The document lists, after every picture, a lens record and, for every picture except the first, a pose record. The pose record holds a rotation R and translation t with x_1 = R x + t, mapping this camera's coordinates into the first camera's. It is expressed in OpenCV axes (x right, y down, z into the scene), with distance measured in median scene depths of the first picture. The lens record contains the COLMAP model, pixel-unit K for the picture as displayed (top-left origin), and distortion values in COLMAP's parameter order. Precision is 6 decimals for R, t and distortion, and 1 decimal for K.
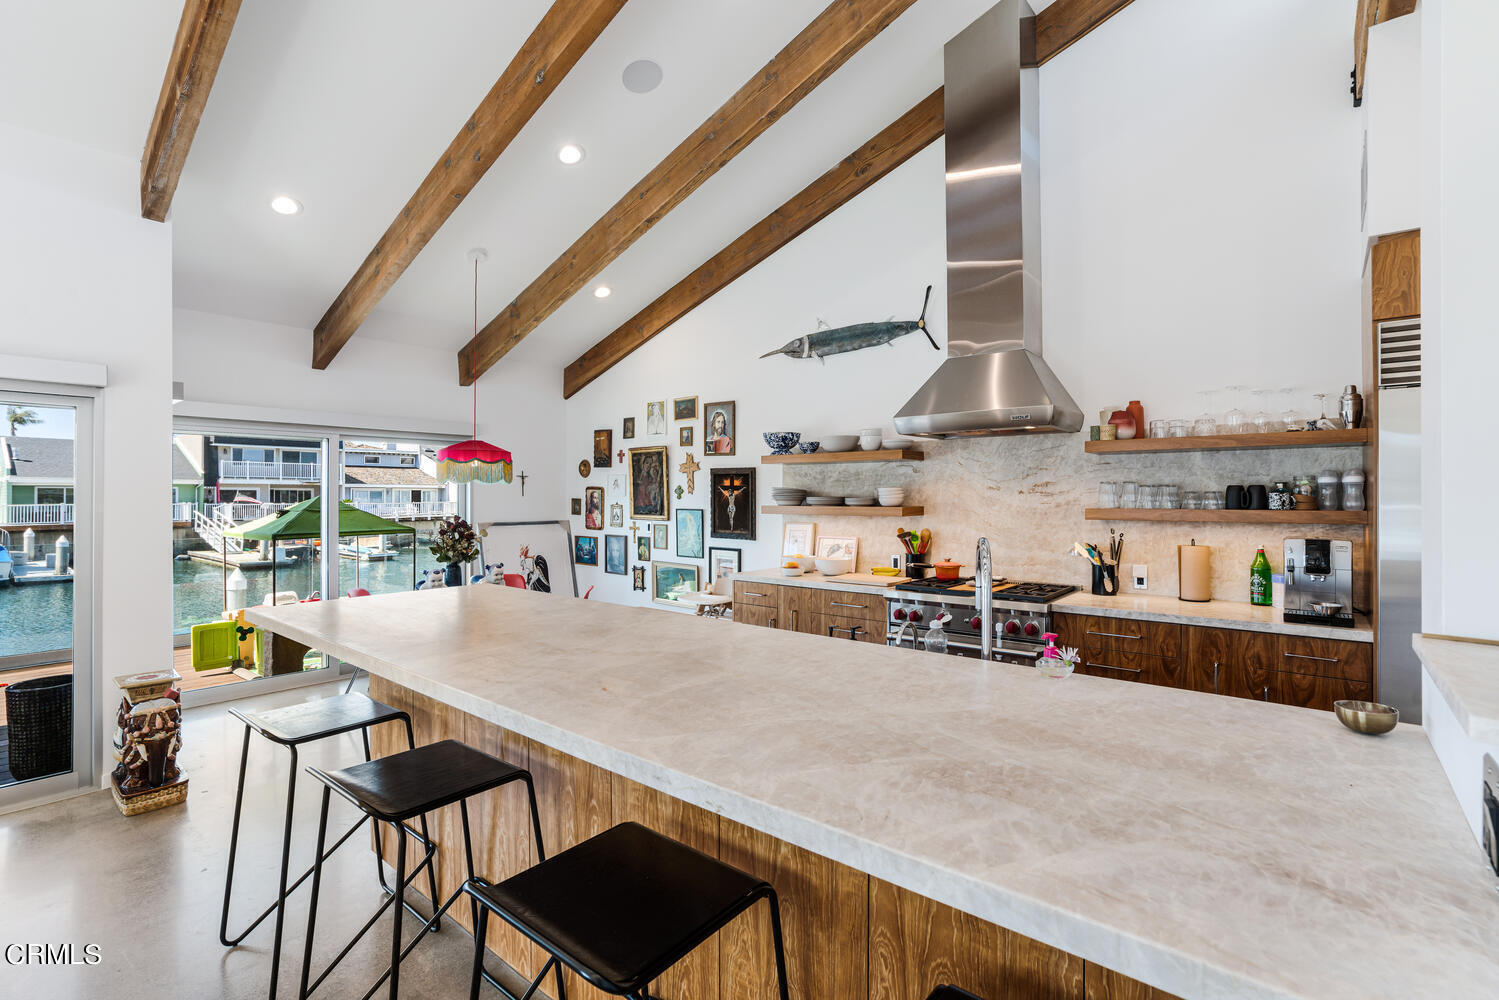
lens RADIAL K [[670.6, 0, 734.1], [0, 670.6, 495.8], [0, 0, 1]] dist [-0.006175, 0.001259]
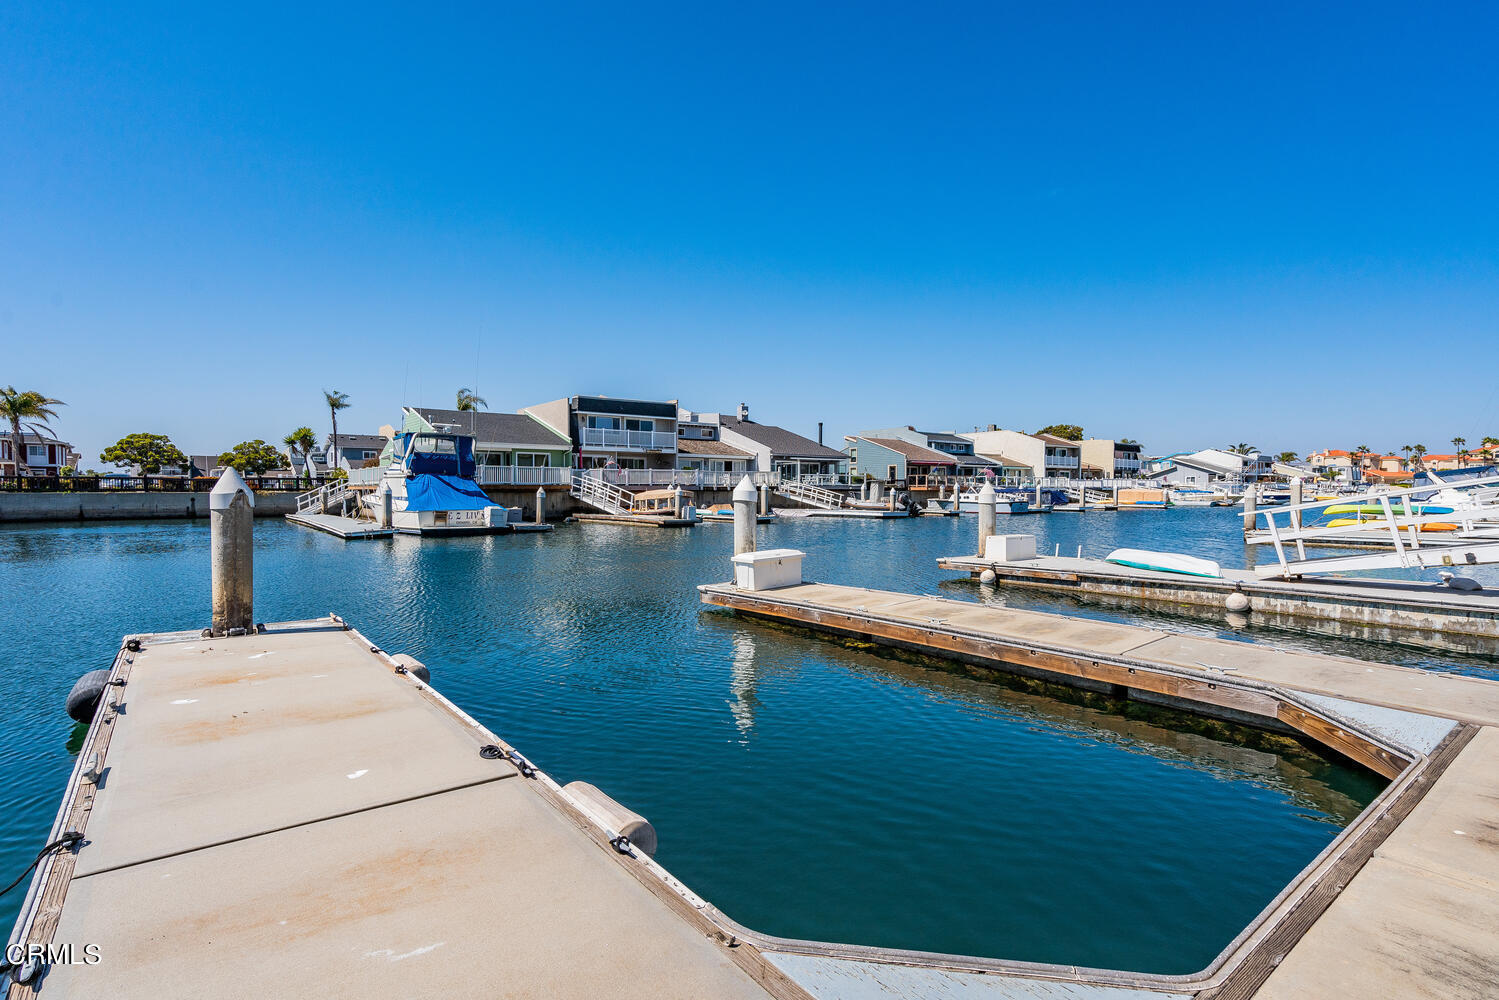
lens RADIAL K [[712.5, 0, 750.6], [0, 712.5, 507.9], [0, 0, 1]] dist [-0.003588, 0.002932]
pose [[0.978951, 0.004391, -0.204050, -1.958534], [0.001574, 0.999576, 0.029063, 0.255632], [0.204091, -0.028772, 0.978529, -0.100643]]
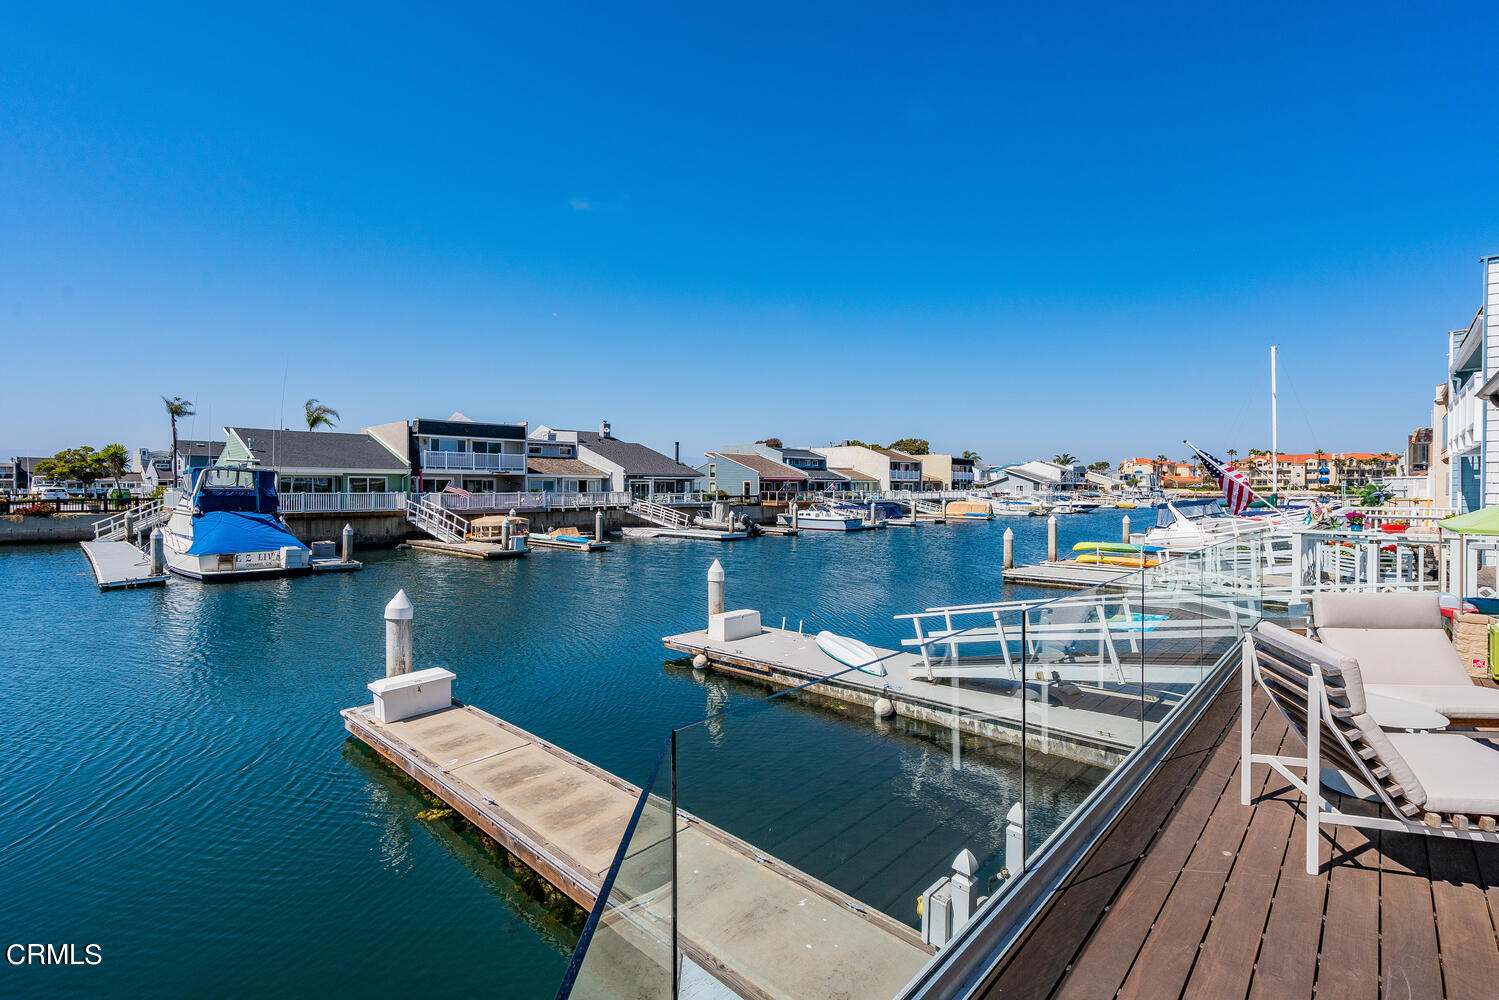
lens RADIAL K [[670.6, 0, 746.6], [0, 670.6, 492.4], [0, 0, 1]] dist [-0.006175, 0.001259]
pose [[0.998458, 0.002141, -0.055471, -1.467344], [-0.001605, 0.999952, 0.009701, -0.001652], [0.055490, -0.009597, 0.998413, 0.070492]]
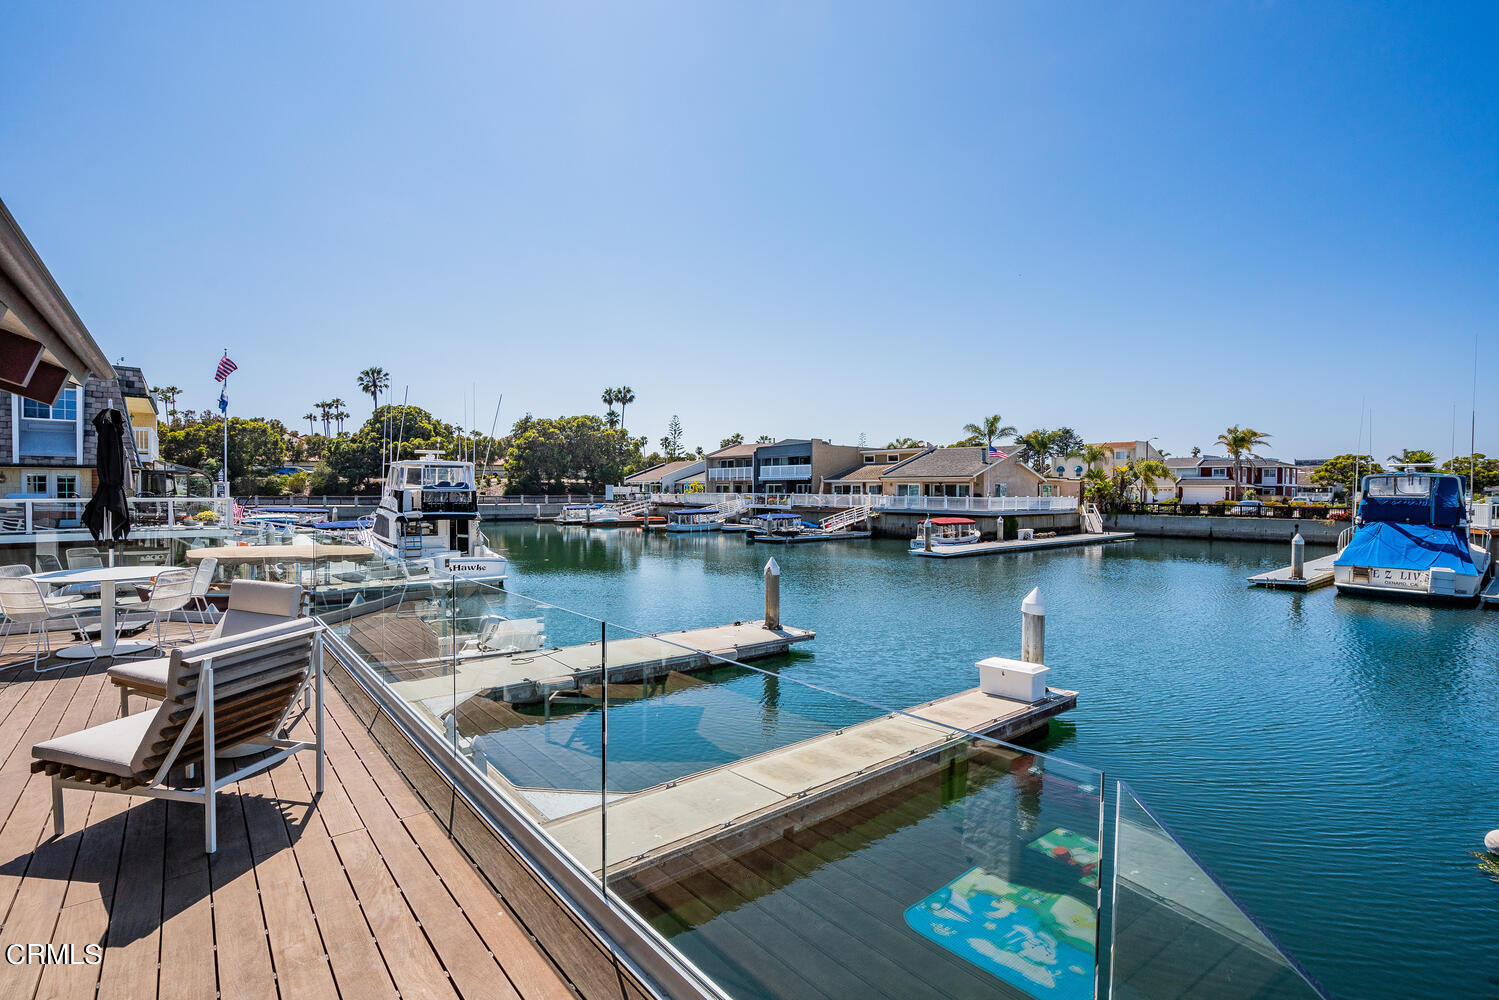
lens RADIAL K [[712.5, 0, 771.2], [0, 712.5, 515.2], [0, 0, 1]] dist [-0.003588, 0.002932]
pose [[-0.117978, 0.032575, -0.992482, -0.533292], [-0.003759, 0.999440, 0.033250, 0.003022], [0.993009, 0.007654, -0.117789, 1.077727]]
